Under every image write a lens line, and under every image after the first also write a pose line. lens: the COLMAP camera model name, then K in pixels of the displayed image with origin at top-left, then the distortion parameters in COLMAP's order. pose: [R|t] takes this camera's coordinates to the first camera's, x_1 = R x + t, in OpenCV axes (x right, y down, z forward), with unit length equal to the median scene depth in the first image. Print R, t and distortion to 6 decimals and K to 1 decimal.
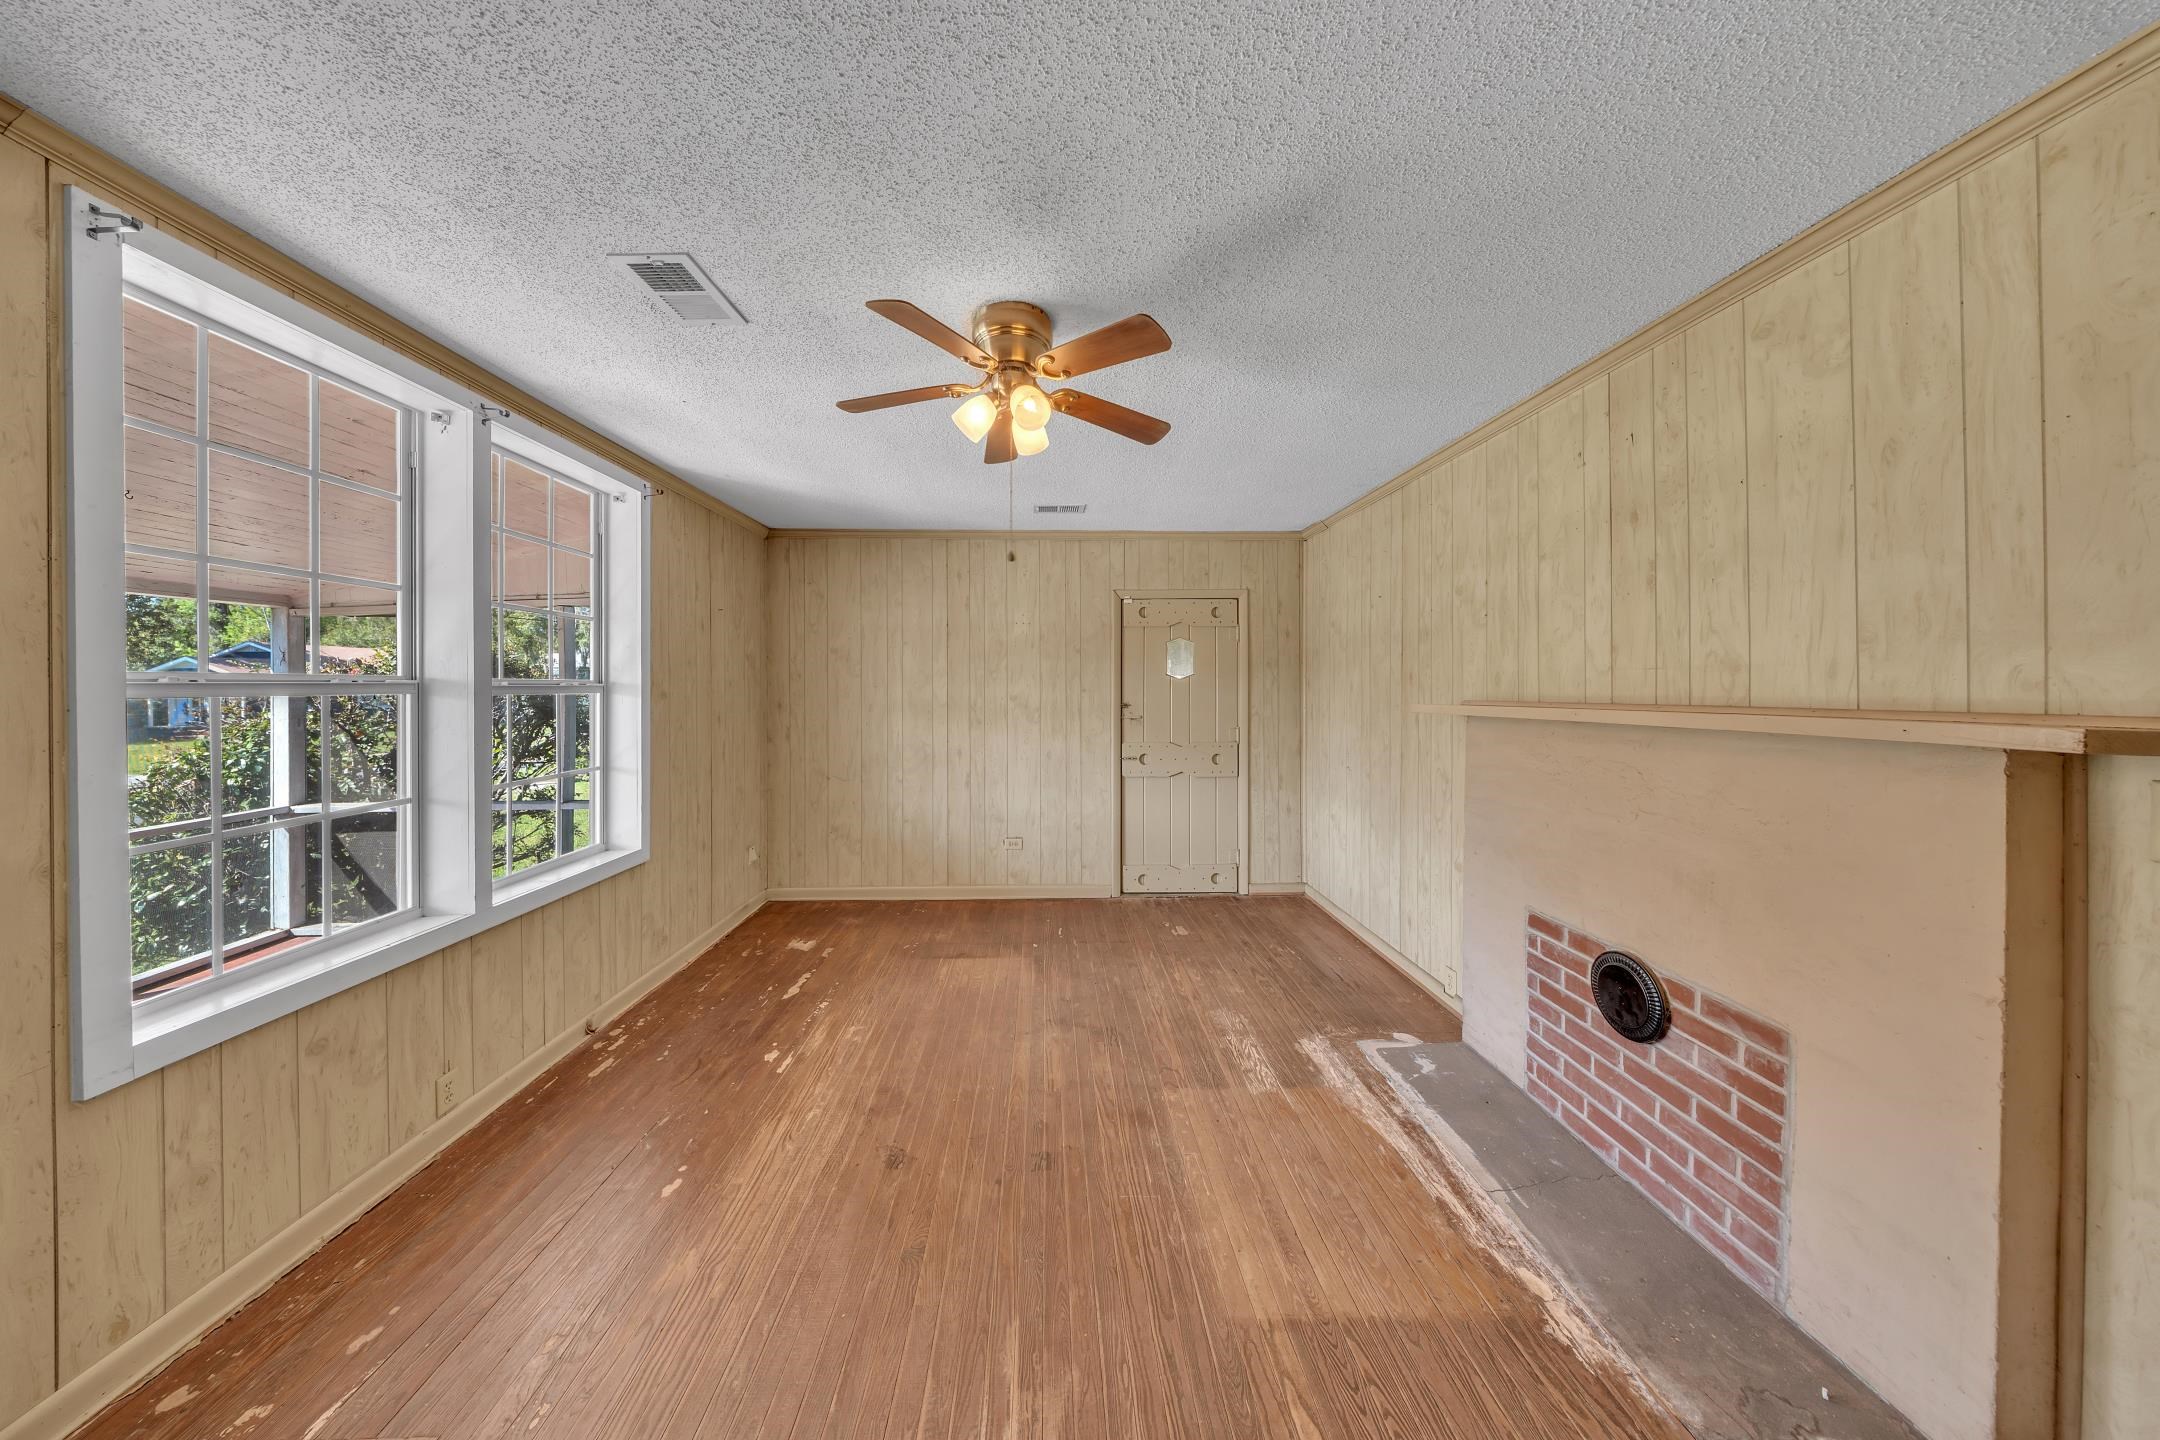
lens RADIAL K [[644.1, 0, 1067.1], [0, 644.1, 688.0], [0, 0, 1]] dist [0.000790, -0.002382]
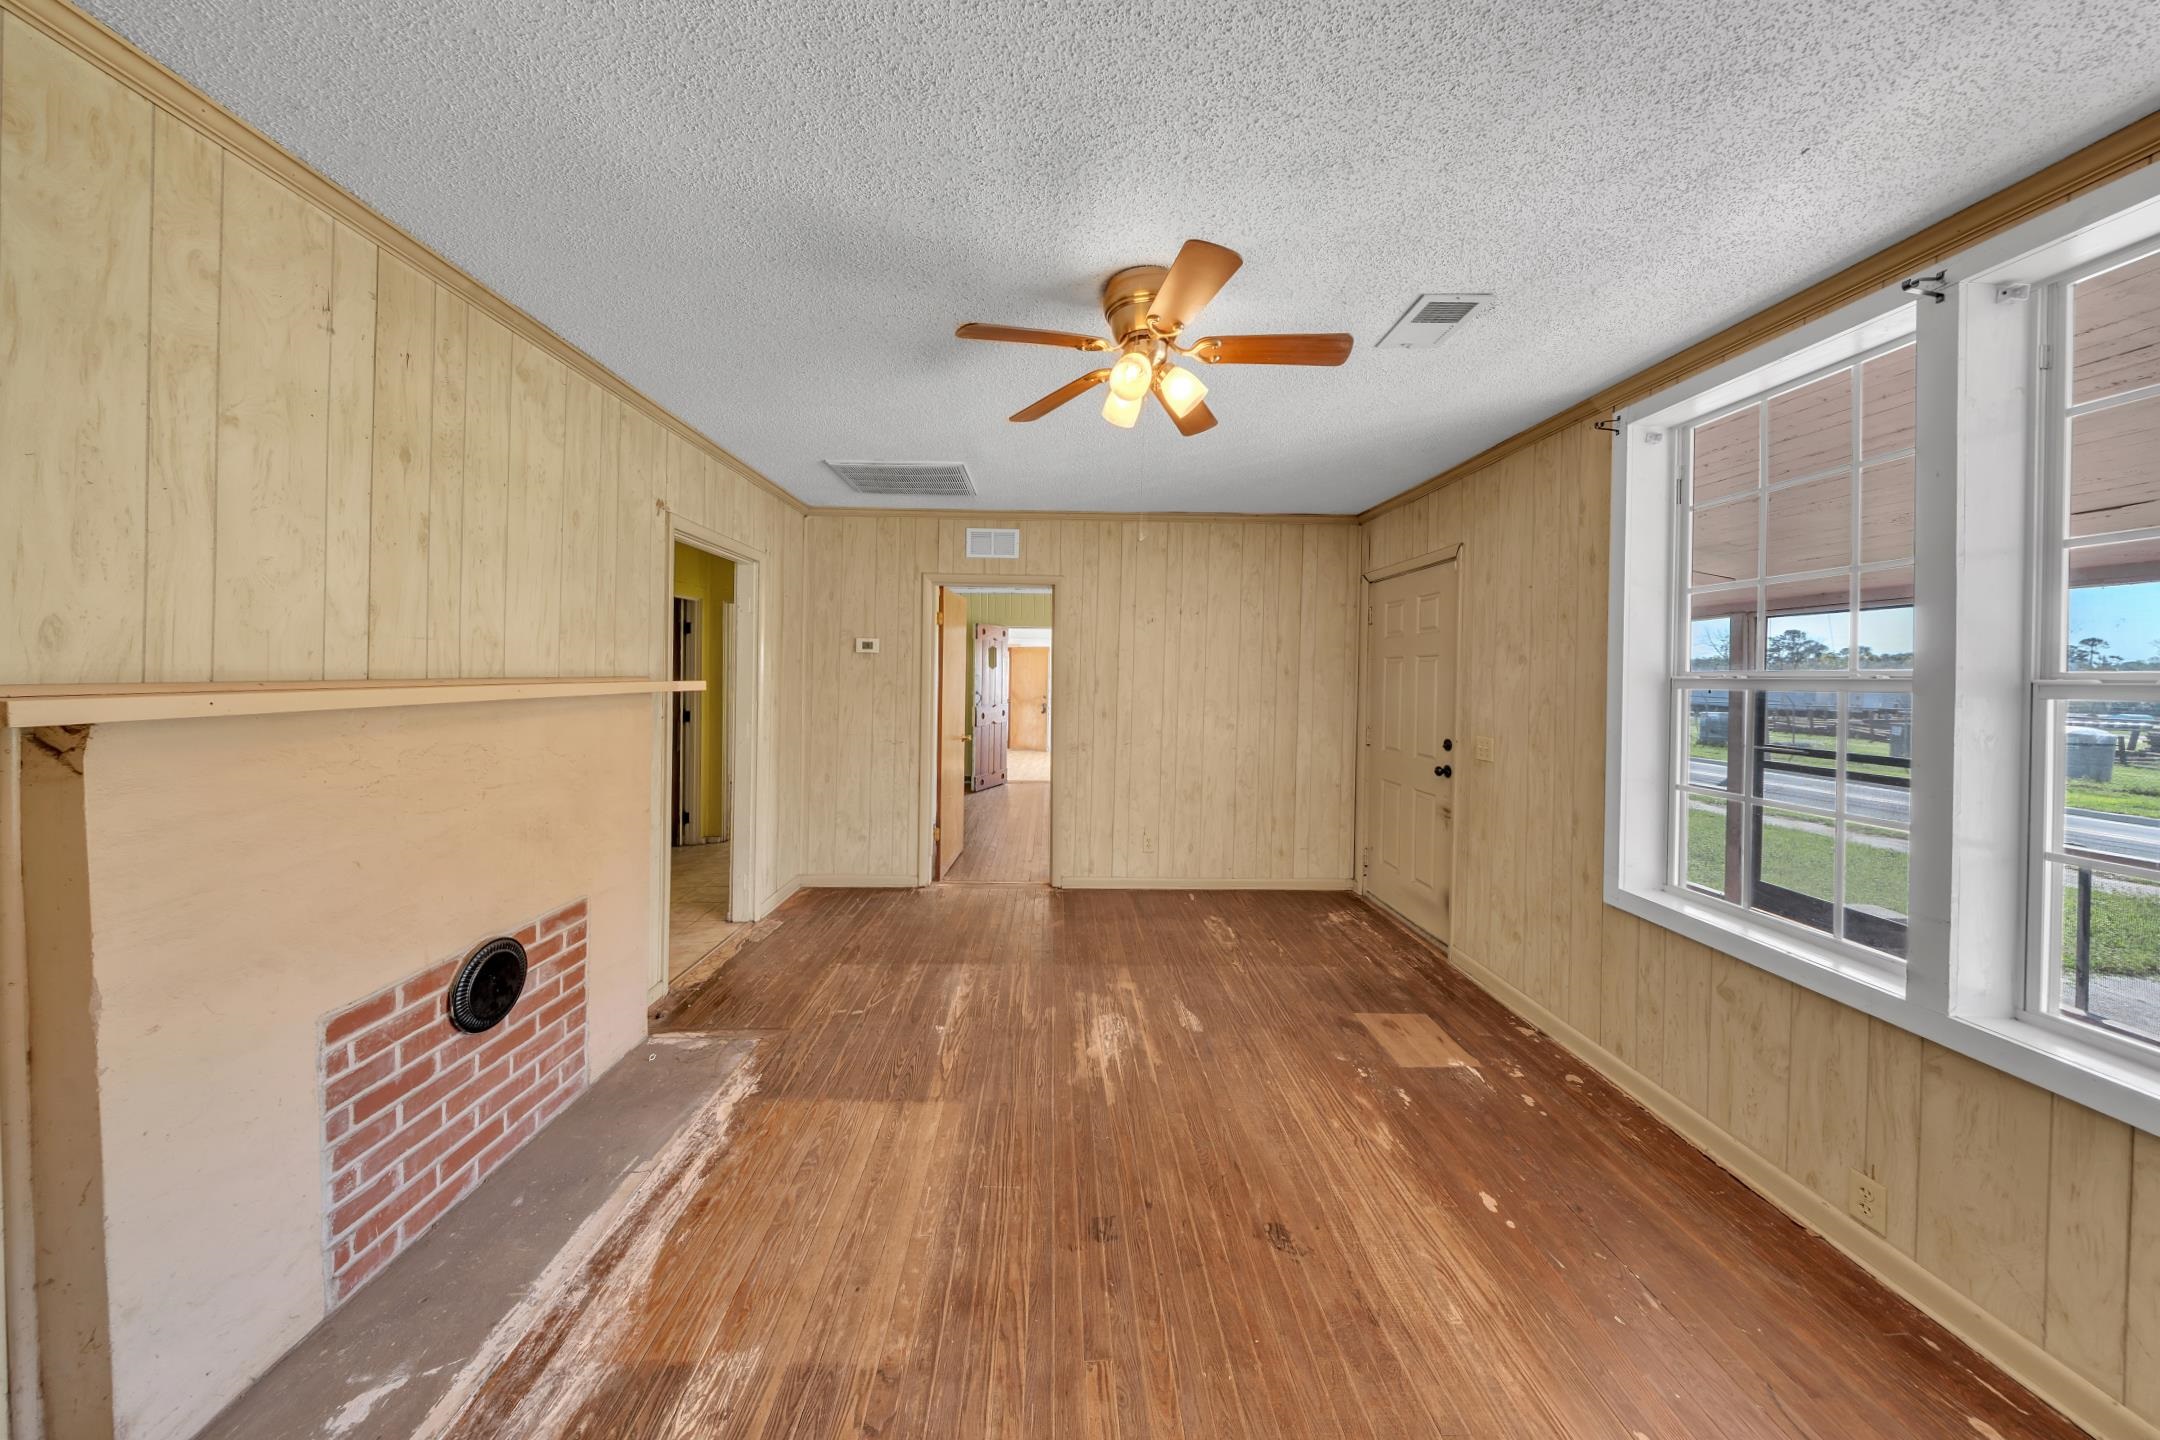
lens RADIAL K [[664.7, 0, 1064.9], [0, 664.7, 678.9], [0, 0, 1]] dist [0.001520, -0.002436]
pose [[-0.999736, -0.016248, 0.016230, 0.008170], [-0.016095, 0.999825, 0.009531, 0.002281], [-0.016382, 0.009267, -0.999823, 1.614880]]
